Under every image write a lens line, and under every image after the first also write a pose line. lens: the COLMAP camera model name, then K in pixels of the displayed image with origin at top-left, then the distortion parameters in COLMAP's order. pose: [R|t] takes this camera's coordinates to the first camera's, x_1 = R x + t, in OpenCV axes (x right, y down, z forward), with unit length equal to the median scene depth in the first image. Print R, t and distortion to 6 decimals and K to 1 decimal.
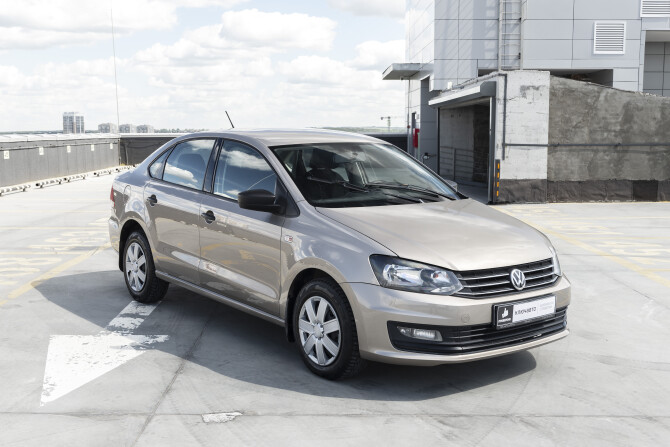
lens RADIAL K [[769.8, 0, 355.1], [0, 769.8, 227.6], [0, 0, 1]] dist [-0.019876, 0.000000]
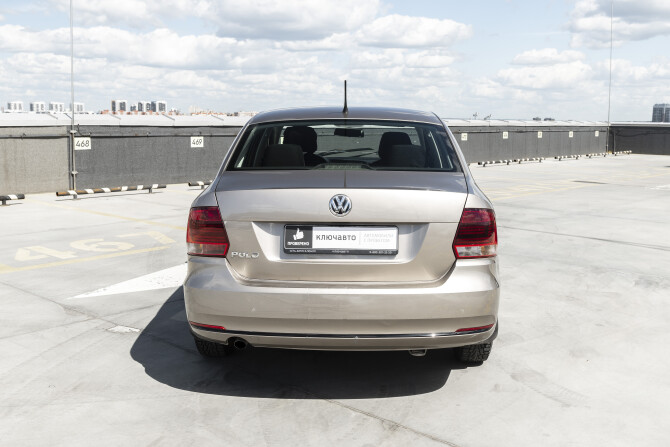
lens RADIAL K [[739.1, 0, 379.7], [0, 739.1, 238.8], [0, 0, 1]] dist [-0.018015, 0.000000]
pose [[0.776562, 0.113262, -0.619777, 0.816374], [-0.092482, 0.993545, 0.065690, -0.022180], [0.623217, 0.006306, 0.782024, 0.280322]]
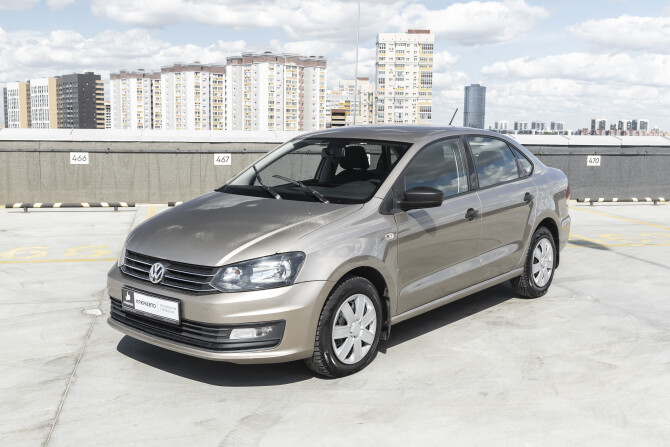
lens RADIAL K [[741.8, 0, 348.4], [0, 741.8, 233.2], [0, 0, 1]] dist [-0.007146, 0.000000]
pose [[0.218588, 0.138700, -0.965910, 1.209521], [-0.133950, 0.984742, 0.111091, -0.125386], [0.966580, 0.105100, 0.233831, 1.028980]]
